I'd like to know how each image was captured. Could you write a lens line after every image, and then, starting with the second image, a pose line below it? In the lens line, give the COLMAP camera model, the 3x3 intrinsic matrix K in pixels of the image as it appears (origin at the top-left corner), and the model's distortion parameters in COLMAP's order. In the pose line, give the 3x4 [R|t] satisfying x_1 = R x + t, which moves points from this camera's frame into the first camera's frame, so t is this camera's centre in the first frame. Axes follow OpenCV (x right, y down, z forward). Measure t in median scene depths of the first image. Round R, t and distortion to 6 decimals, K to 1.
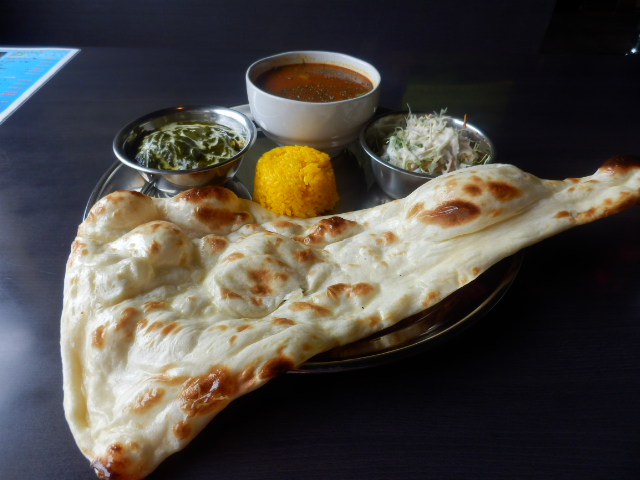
lens RADIAL K [[438.6, 0, 320.0], [0, 438.6, 240.0], [0, 0, 1]] dist [0.002444, -0.001185]
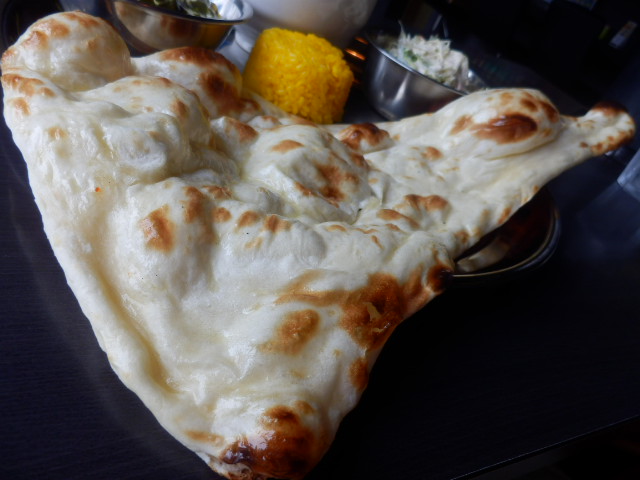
lens RADIAL K [[438.6, 0, 320.0], [0, 438.6, 240.0], [0, 0, 1]] dist [0.002444, -0.001185]
pose [[0.885800, 0.030165, 0.463086, -0.473106], [-0.040729, 0.999088, 0.012827, 0.179401], [-0.462277, -0.030223, 0.886220, 0.364691]]
